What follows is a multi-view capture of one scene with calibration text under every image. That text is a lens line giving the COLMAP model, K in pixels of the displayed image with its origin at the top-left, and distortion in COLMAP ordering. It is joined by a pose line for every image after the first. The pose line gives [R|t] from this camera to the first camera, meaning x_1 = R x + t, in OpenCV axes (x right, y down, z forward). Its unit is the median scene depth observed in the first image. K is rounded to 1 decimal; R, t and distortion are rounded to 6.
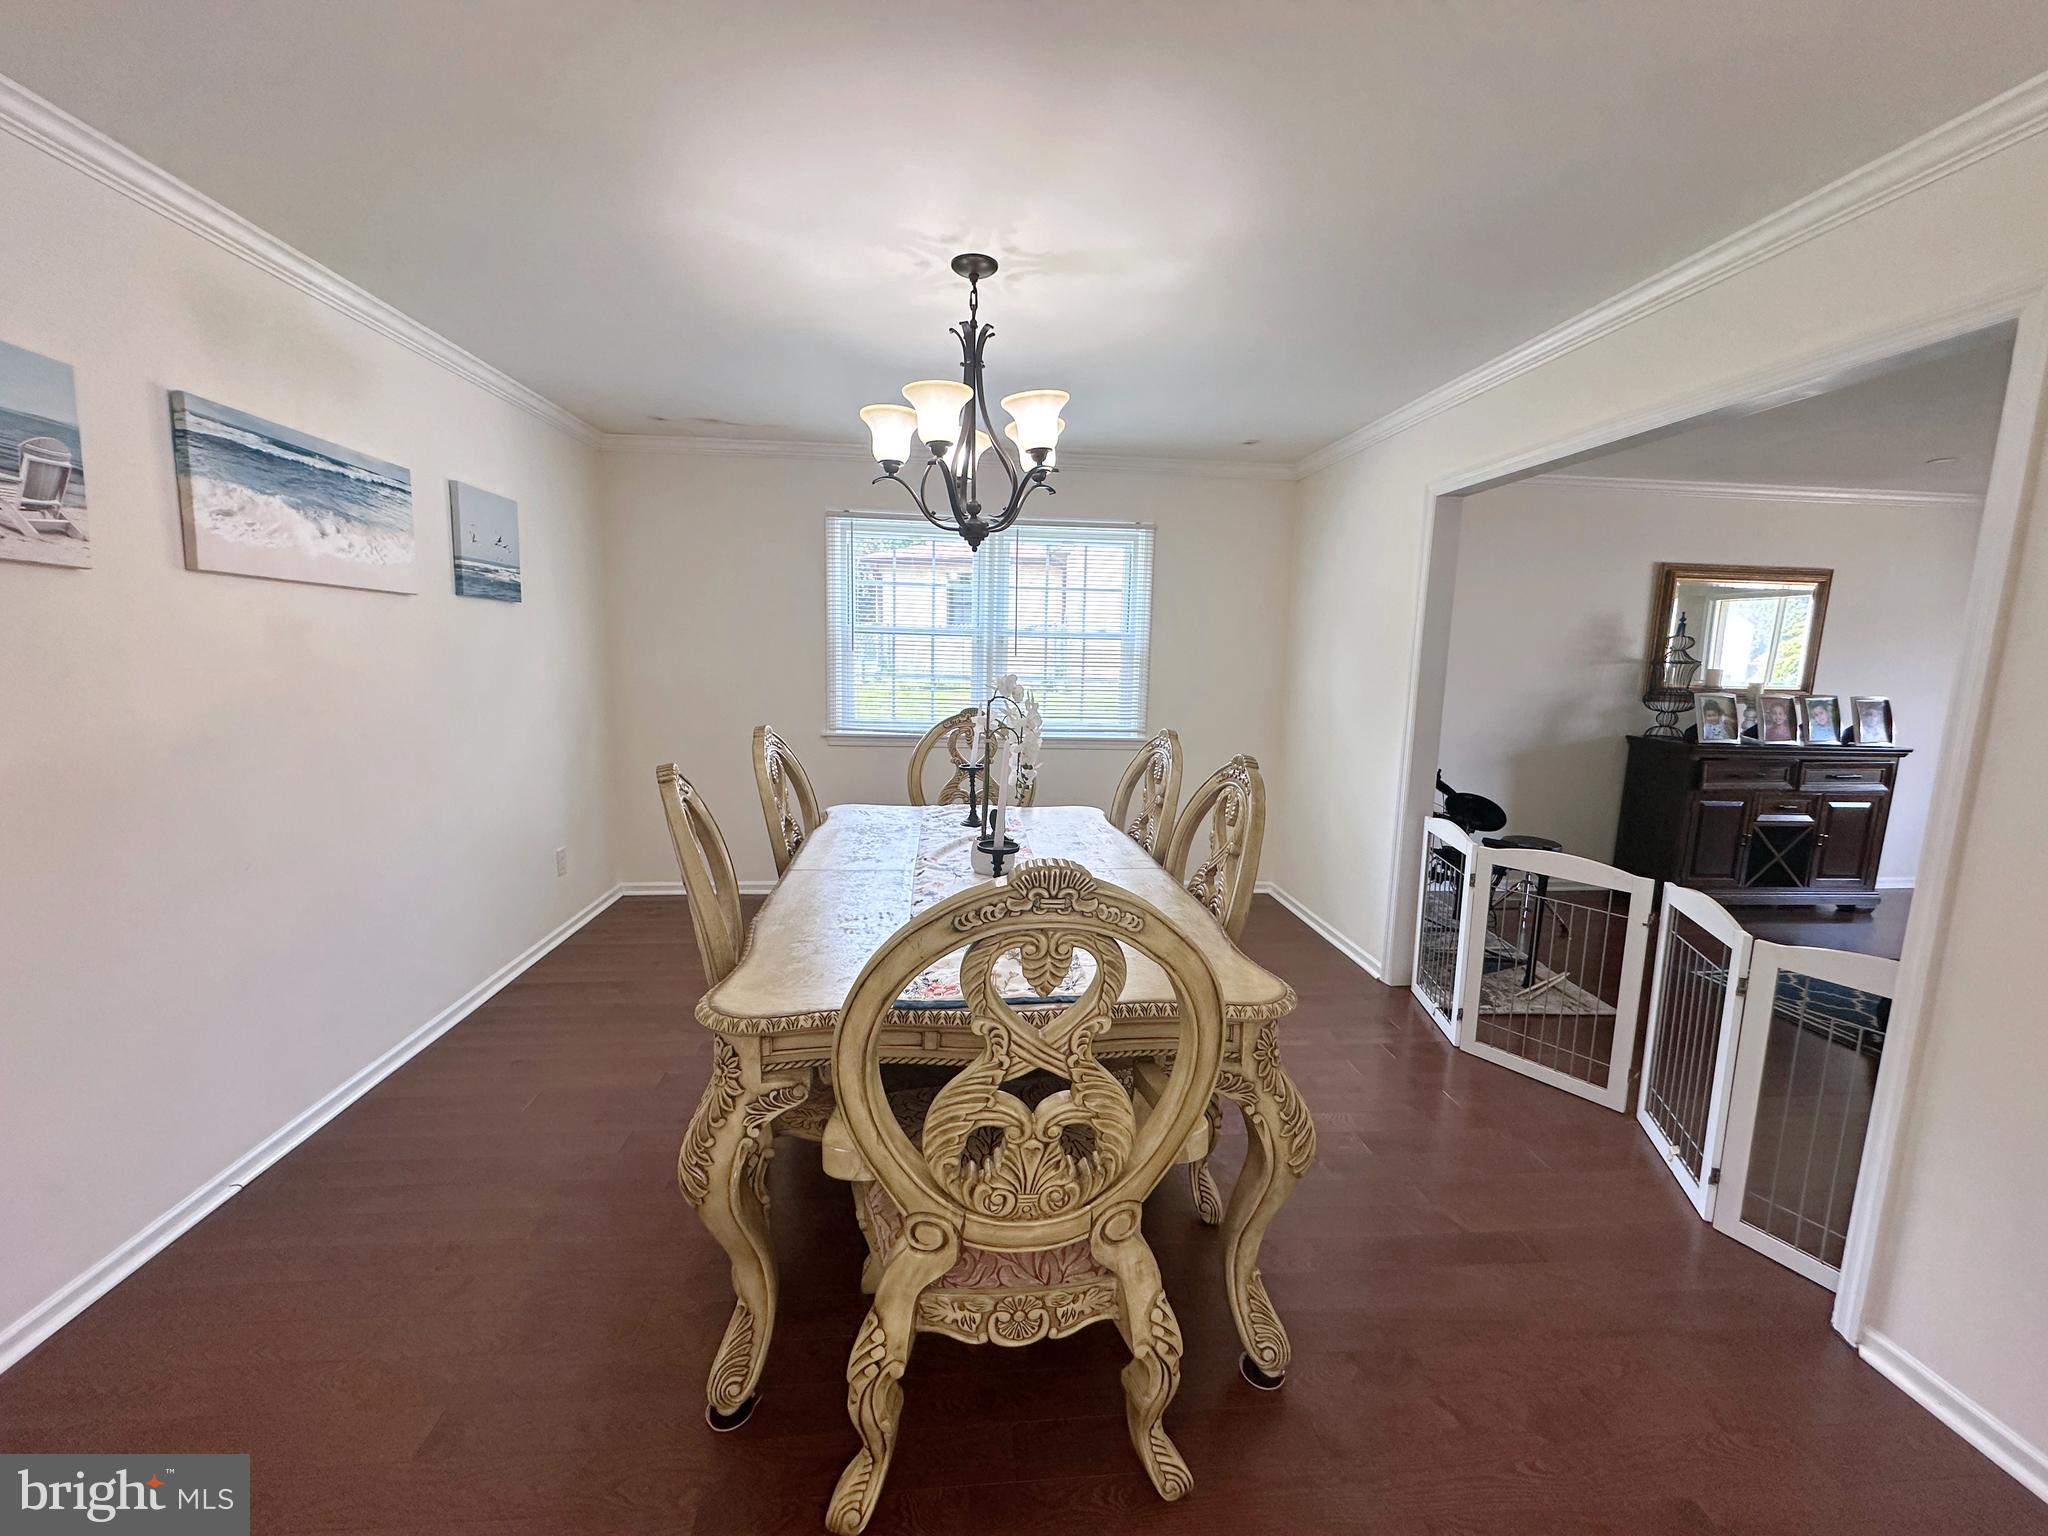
lens RADIAL K [[822.9, 0, 1030.0], [0, 822.9, 763.8], [0, 0, 1]] dist [-0.001544, -0.000031]
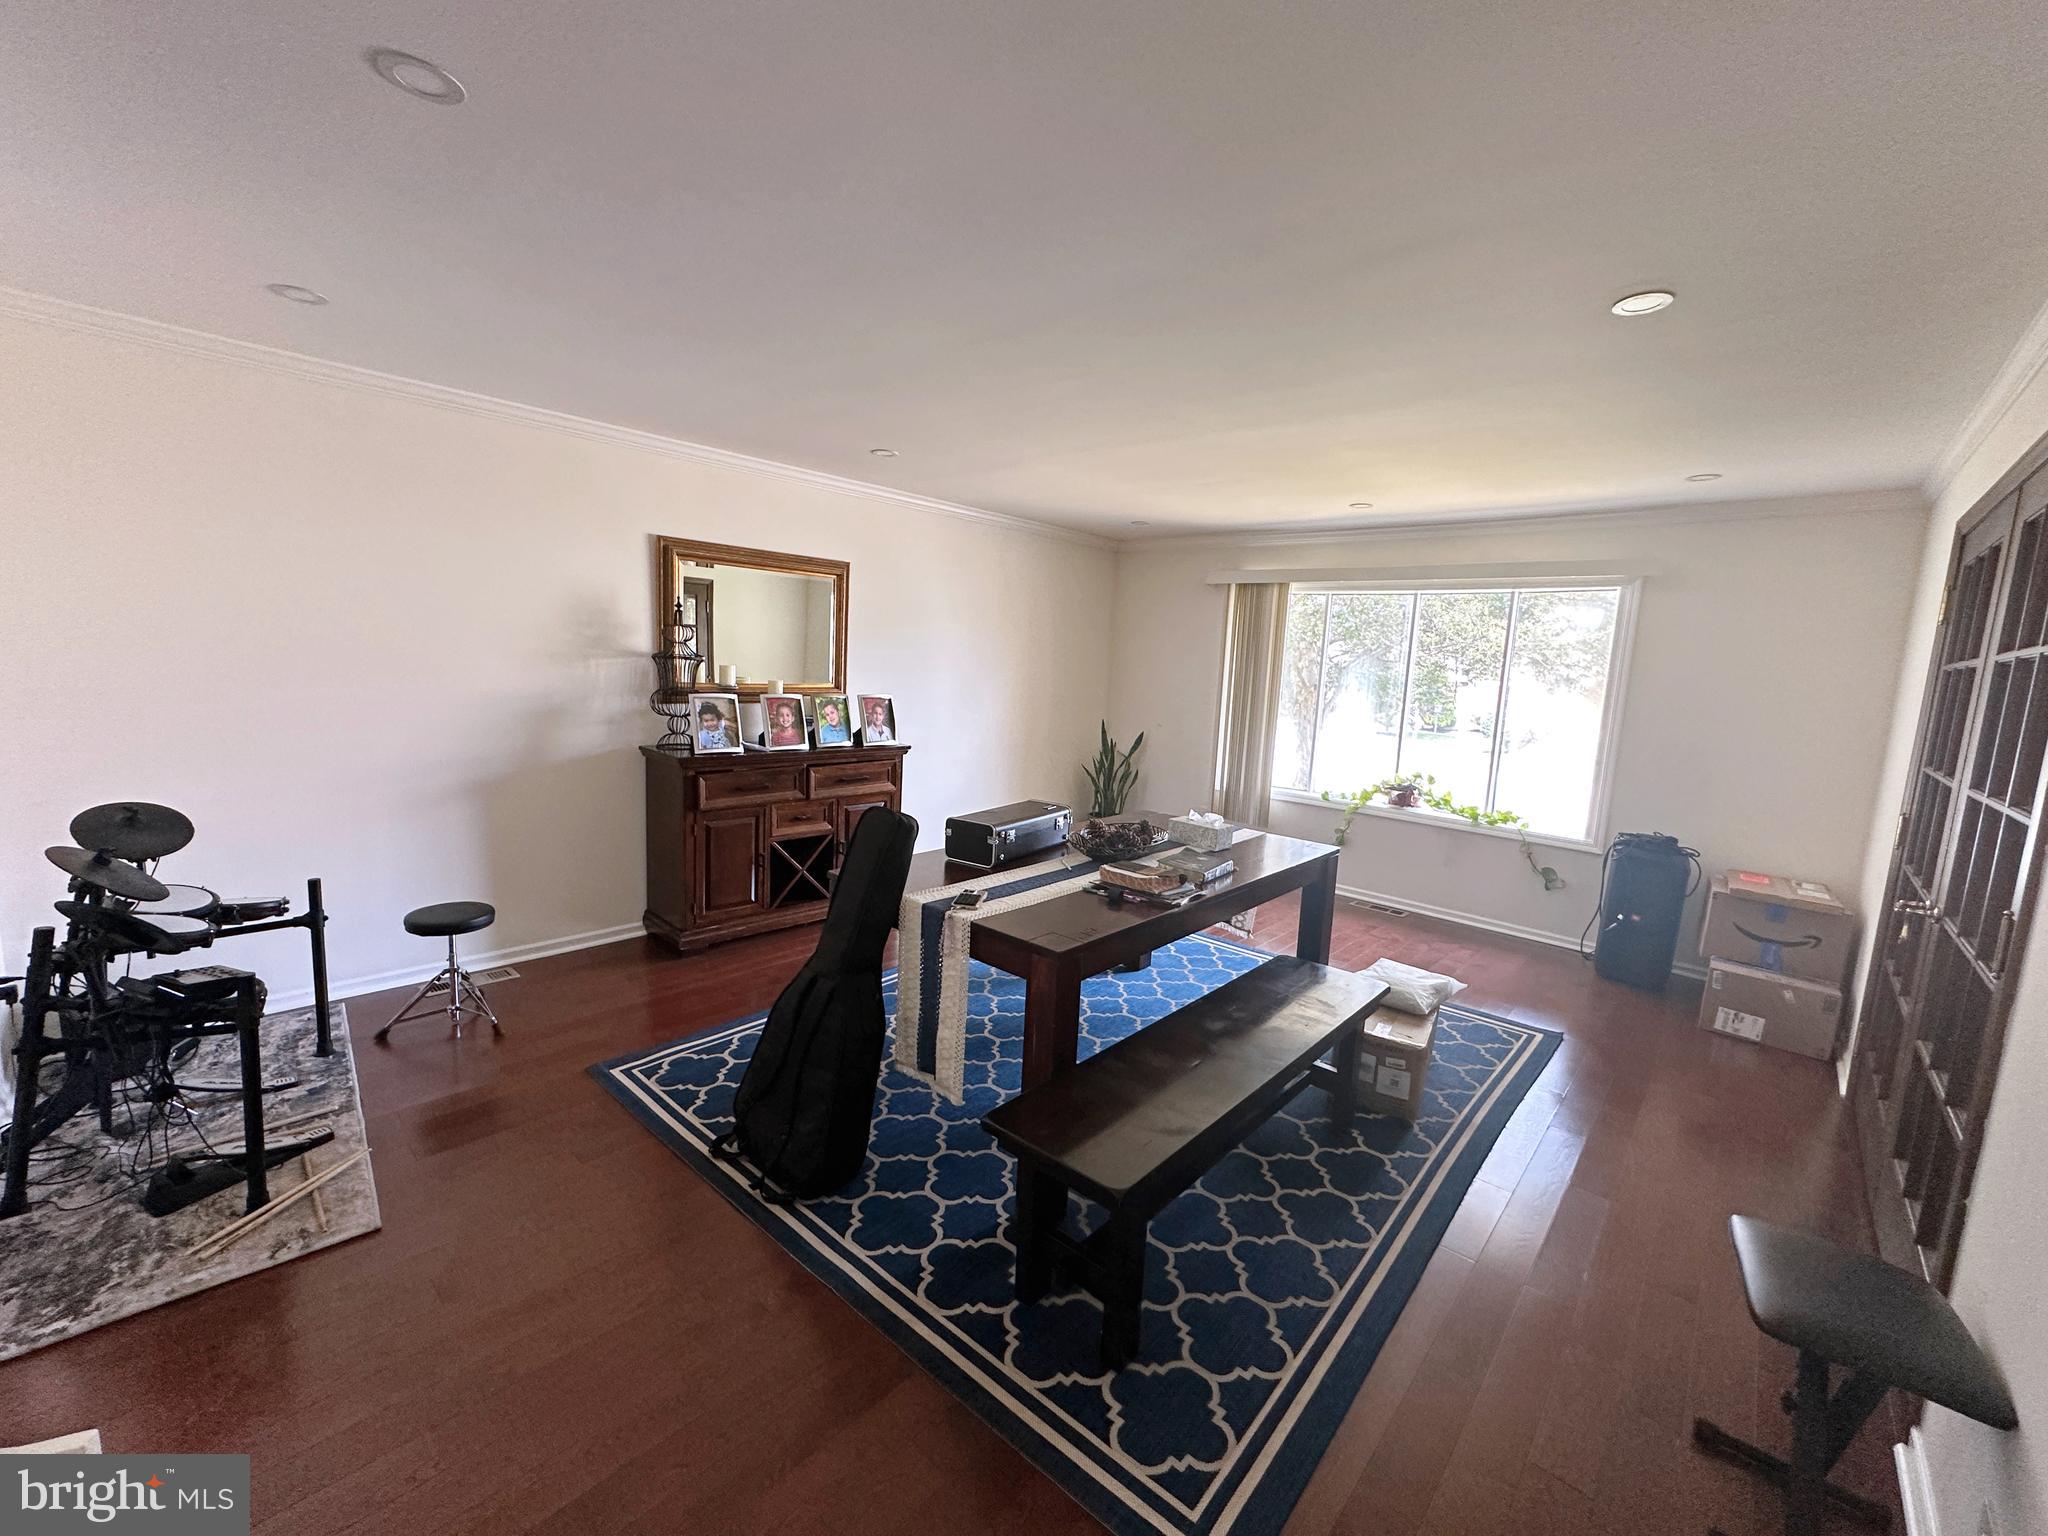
lens RADIAL K [[822.9, 0, 1020.1], [0, 822.9, 768.3], [0, 0, 1]] dist [-0.001544, -0.000031]
pose [[0.745367, -0.075411, 0.662375, 0.496647], [0.060685, 0.997131, 0.045234, -0.028252], [-0.663886, 0.006481, 0.747806, 0.151278]]
